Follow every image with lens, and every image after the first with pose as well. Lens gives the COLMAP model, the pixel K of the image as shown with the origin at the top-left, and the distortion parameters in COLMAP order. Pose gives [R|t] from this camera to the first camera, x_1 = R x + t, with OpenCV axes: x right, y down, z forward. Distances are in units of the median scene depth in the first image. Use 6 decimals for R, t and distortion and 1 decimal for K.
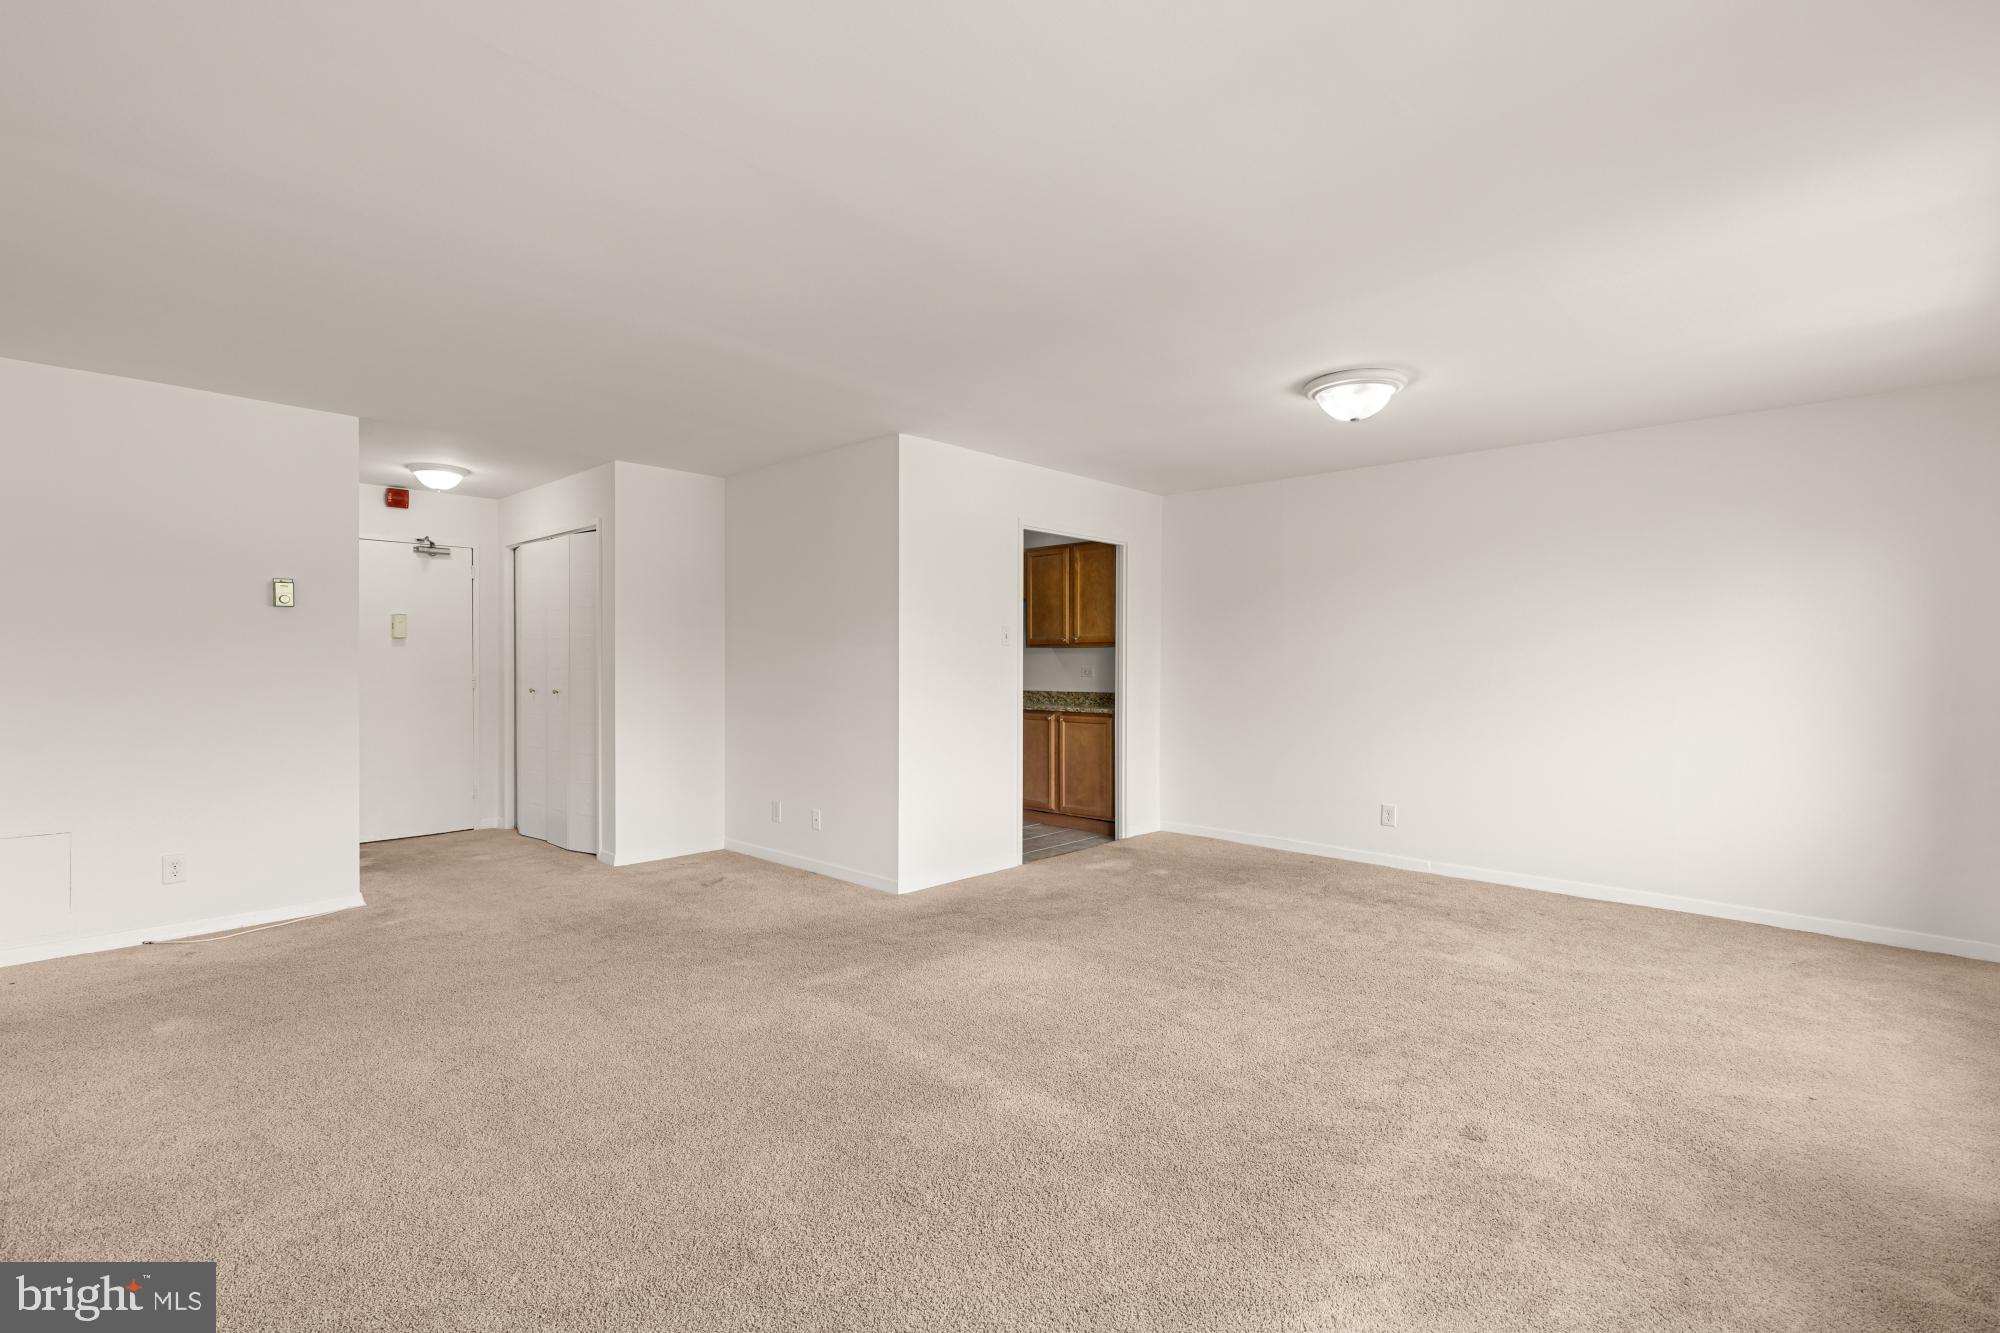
lens RADIAL K [[925.8, 0, 997.8], [0, 925.8, 654.3], [0, 0, 1]] dist [0.008535, -0.001630]
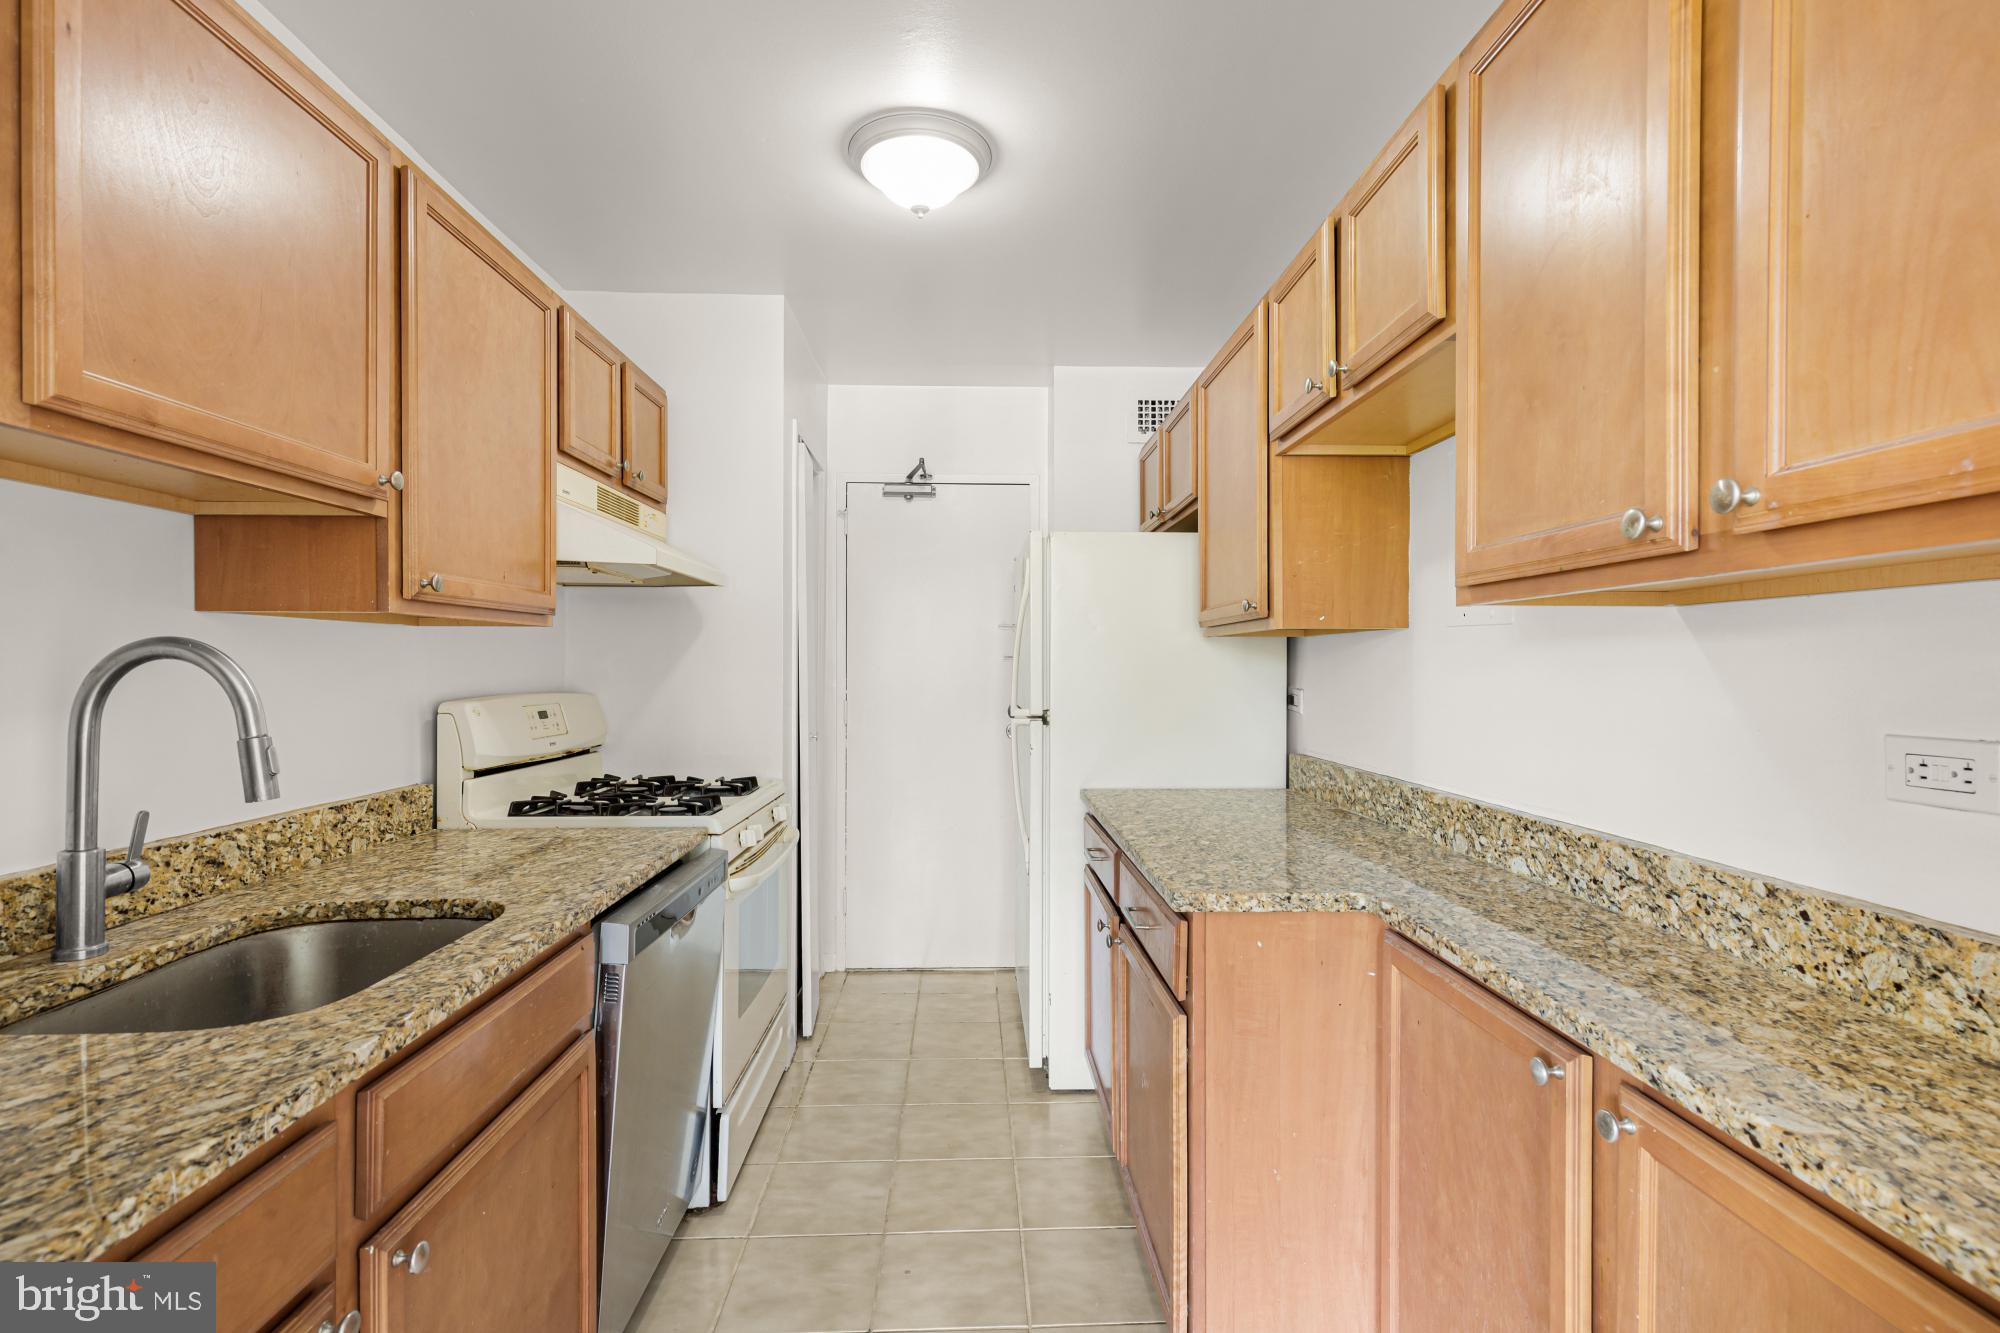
lens RADIAL K [[938.9, 0, 1000.0], [0, 938.9, 661.4], [0, 0, 1]] dist [0.008249, -0.000574]
pose [[0.720218, -0.002224, -0.693745, 0.100929], [-0.000975, 0.999991, -0.004219, 0.005078], [0.693748, 0.003715, 0.720209, 0.873849]]
